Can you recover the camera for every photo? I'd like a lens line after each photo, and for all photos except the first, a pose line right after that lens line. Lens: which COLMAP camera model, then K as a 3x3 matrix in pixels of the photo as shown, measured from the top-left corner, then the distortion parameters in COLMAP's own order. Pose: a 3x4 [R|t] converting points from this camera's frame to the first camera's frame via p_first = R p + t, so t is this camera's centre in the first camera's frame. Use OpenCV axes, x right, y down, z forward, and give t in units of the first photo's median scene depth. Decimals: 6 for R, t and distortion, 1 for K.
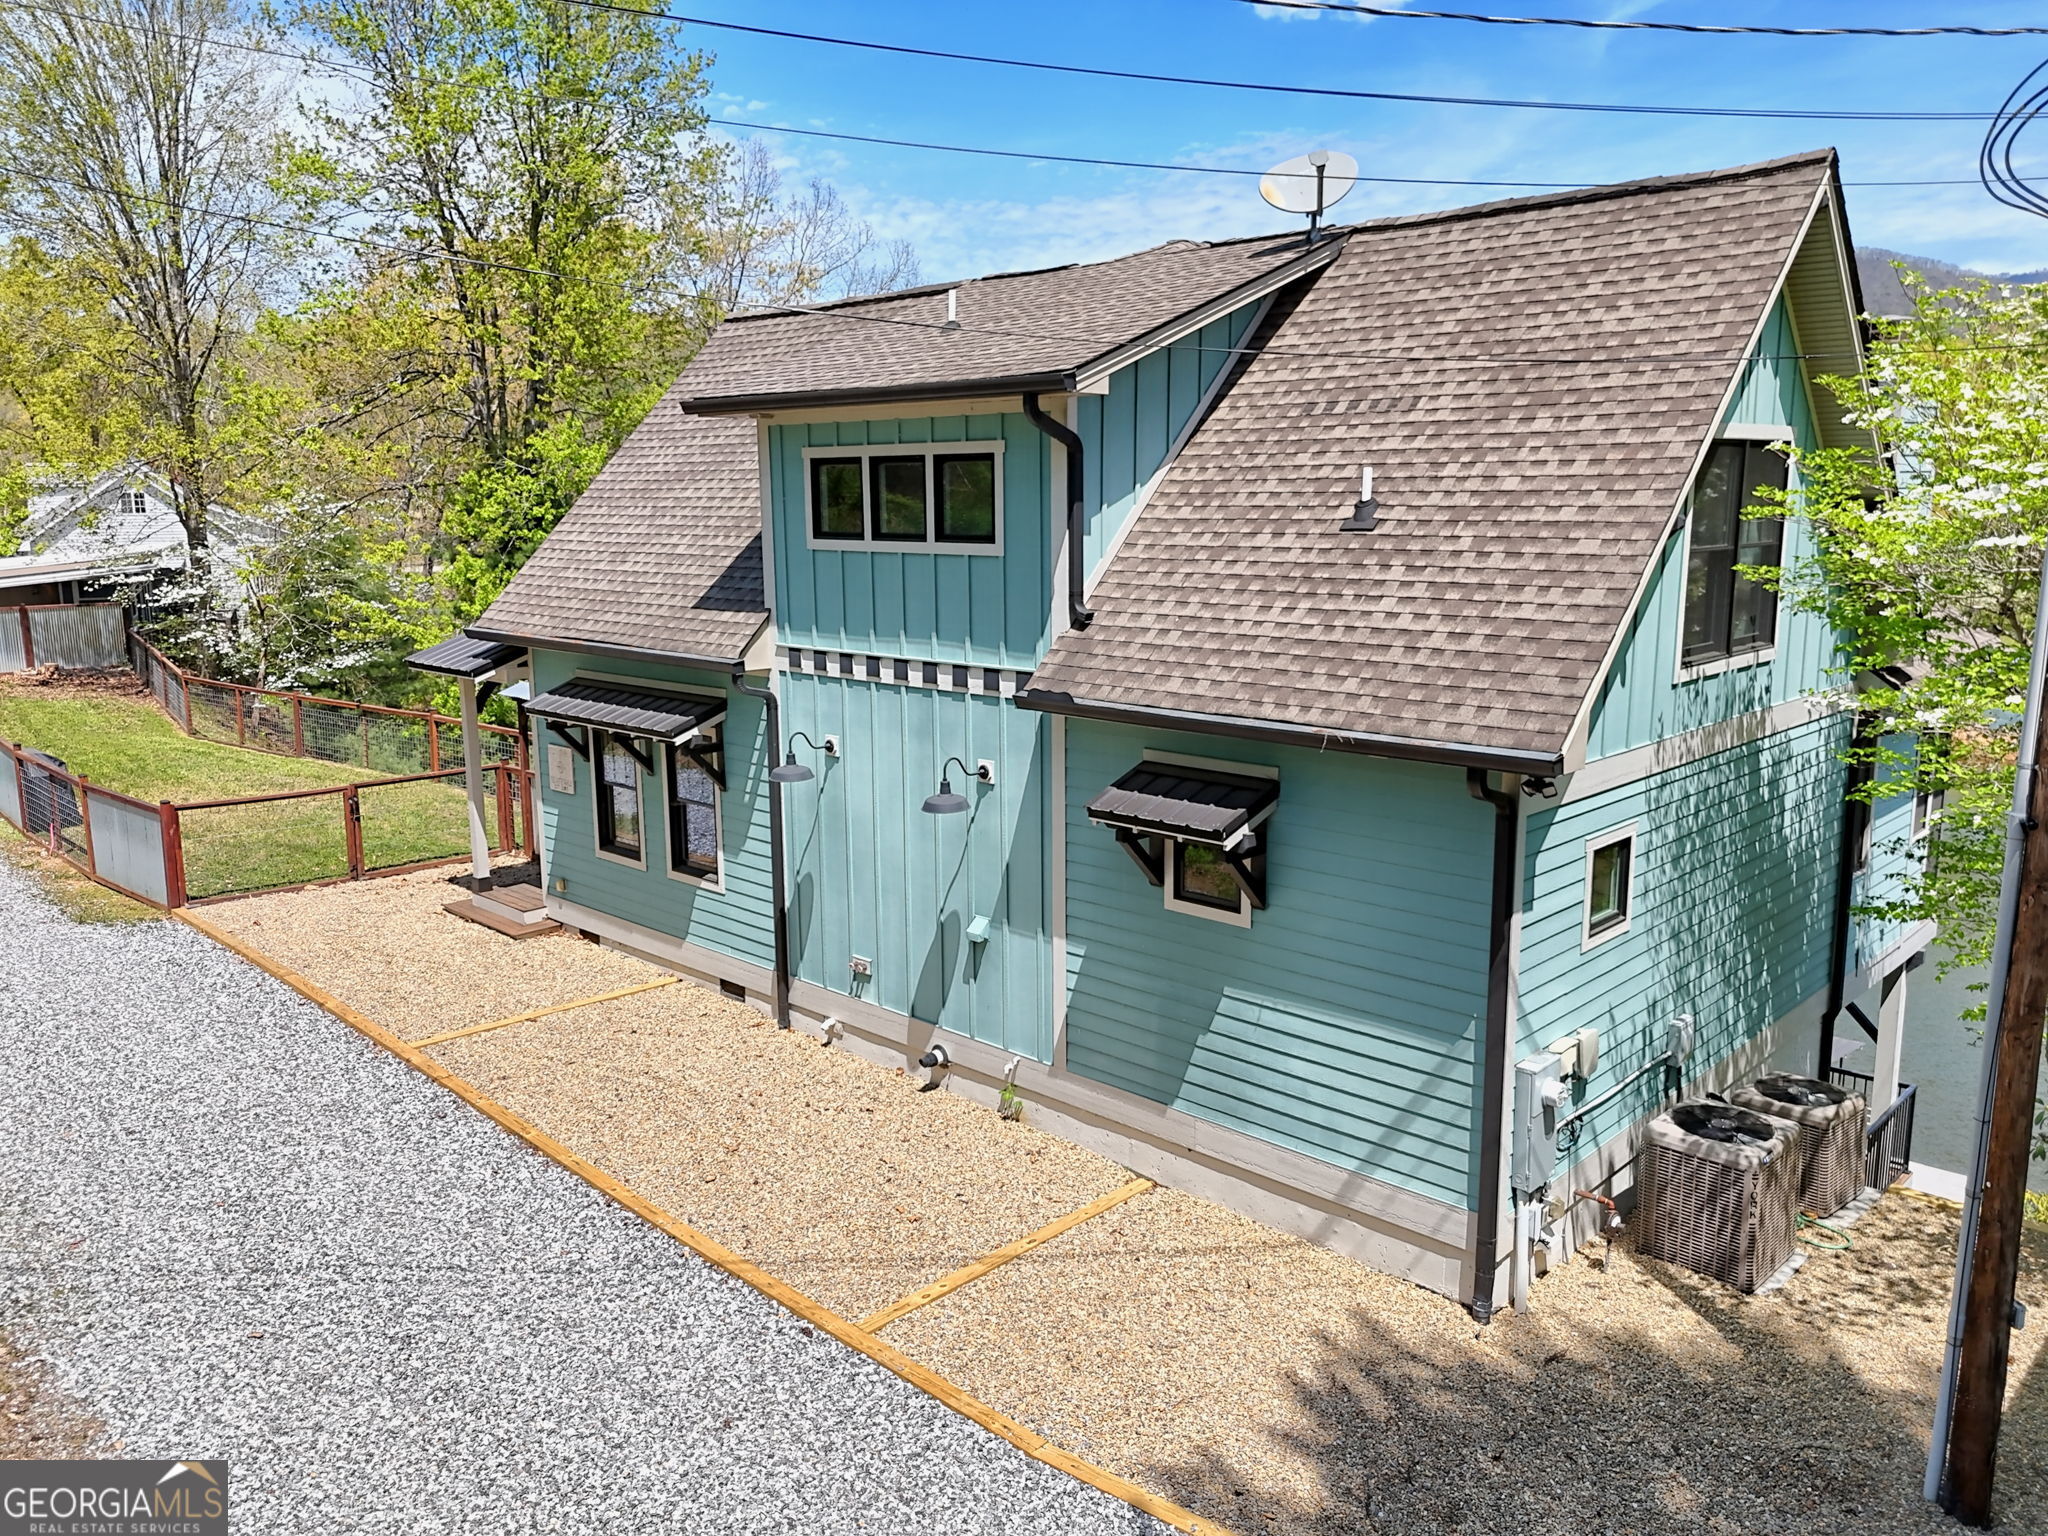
lens RADIAL K [[1513.6, 0, 1035.2], [0, 1513.6, 765.5], [0, 0, 1]] dist [0.063261, -0.059171]
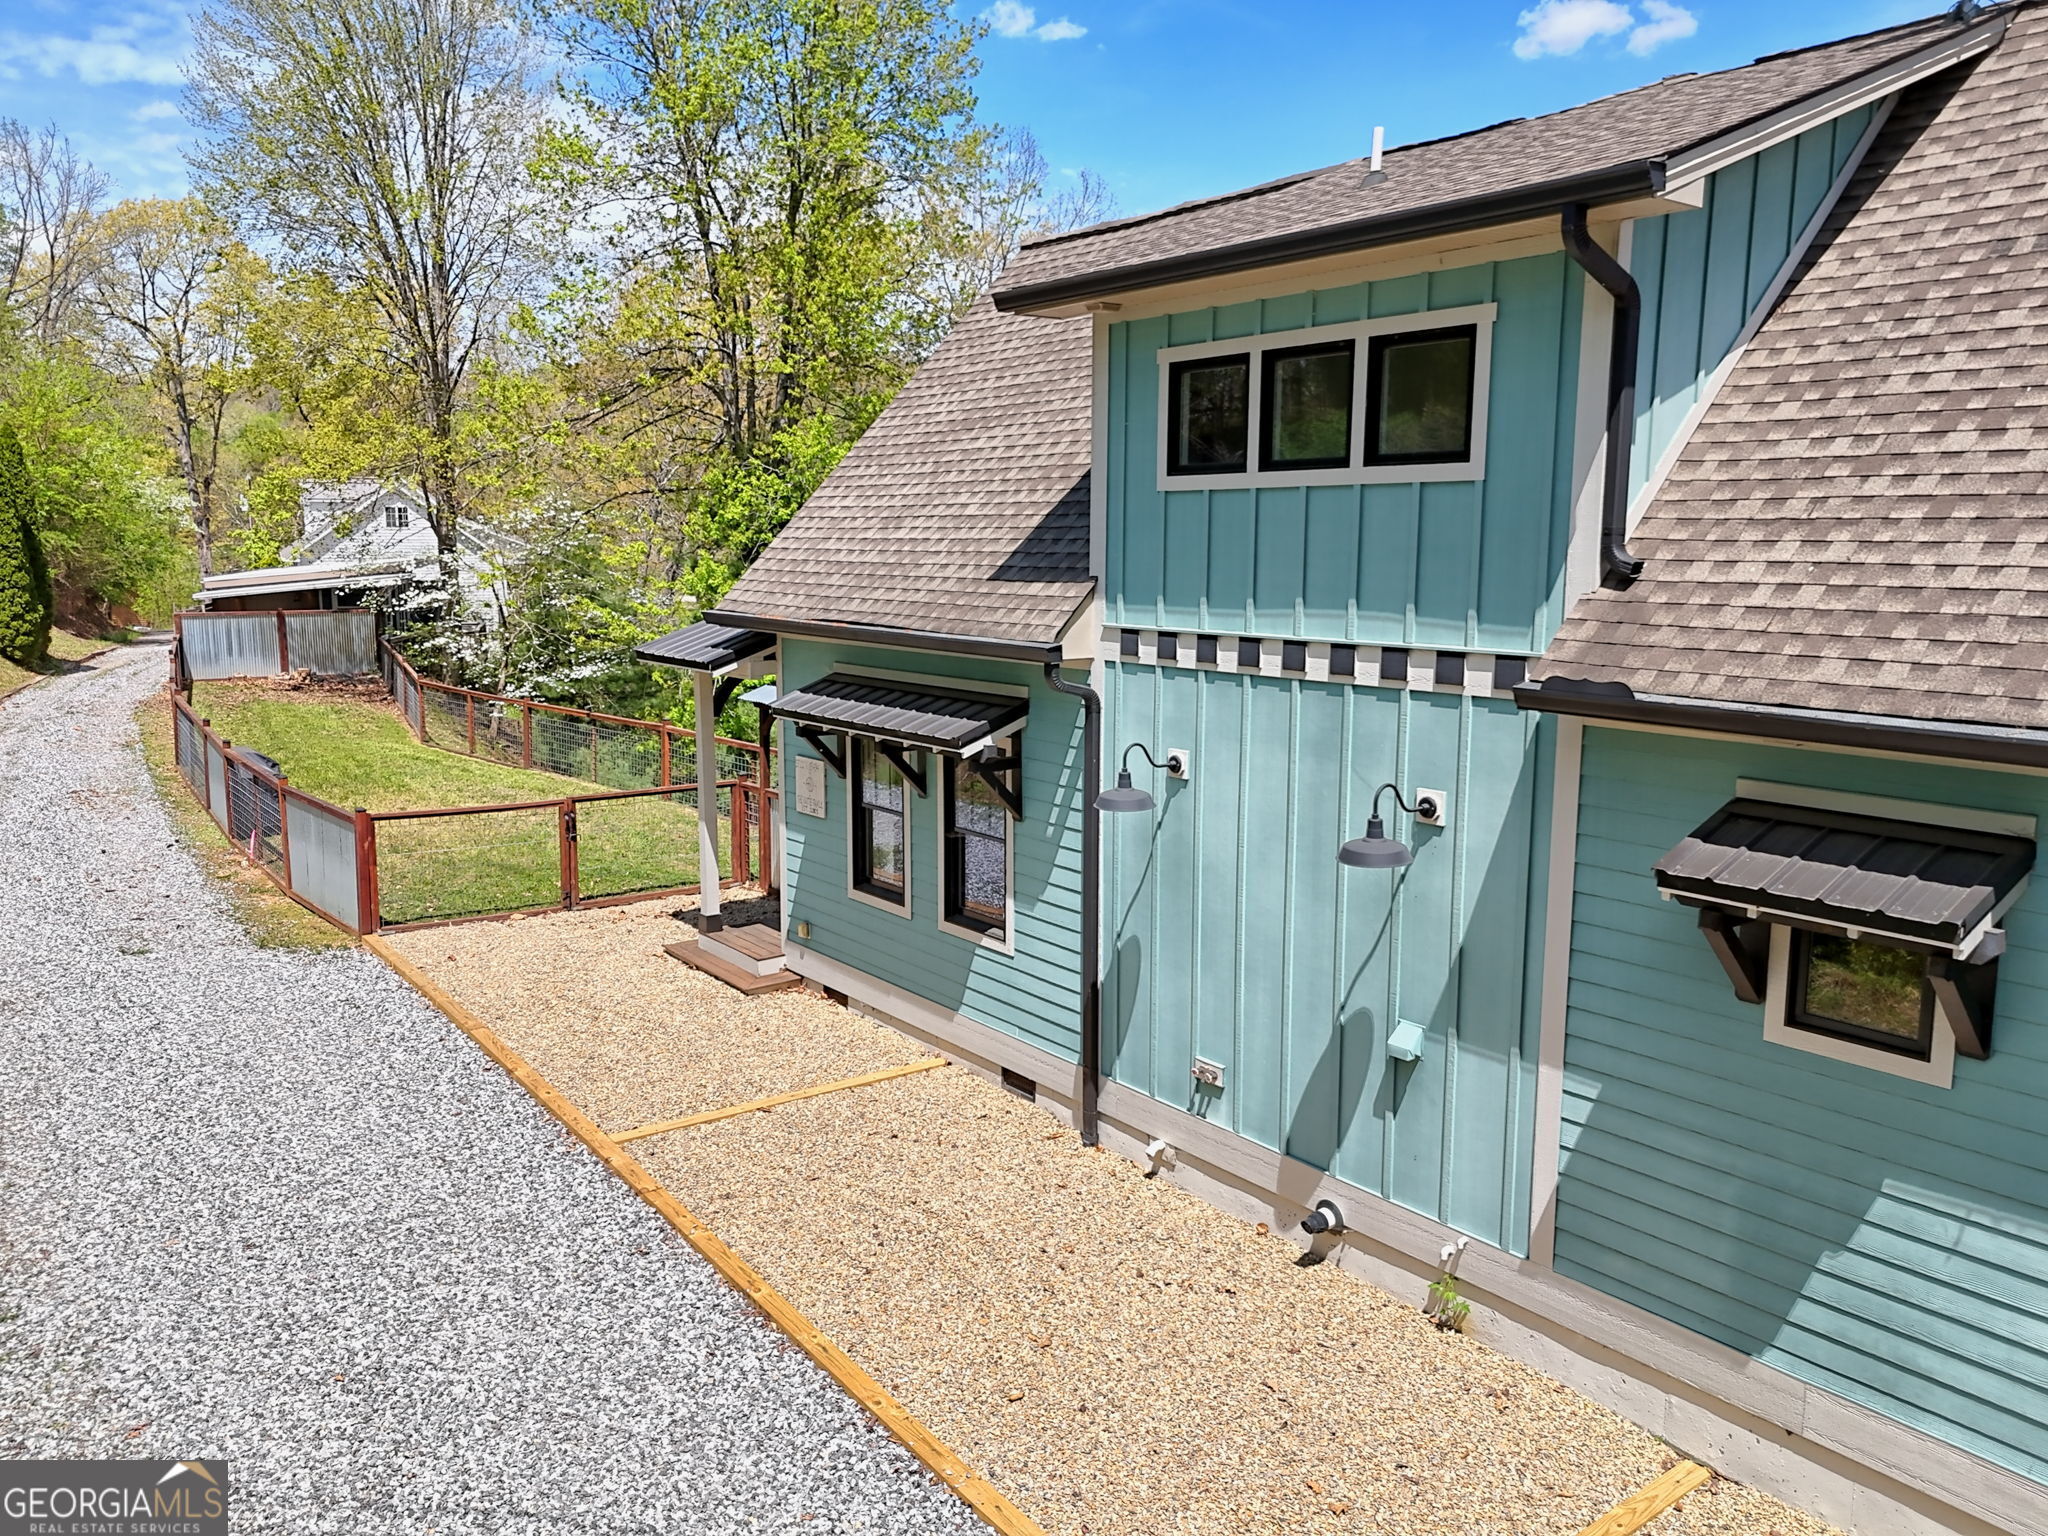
lens RADIAL K [[1513.6, 0, 1033.6], [0, 1513.6, 769.6], [0, 0, 1]] dist [0.063261, -0.059171]
pose [[0.989524, 0.033538, -0.140419, -0.105463], [-0.036891, 0.999091, -0.021343, 0.007826], [0.139576, 0.026299, 0.989862, 0.287020]]
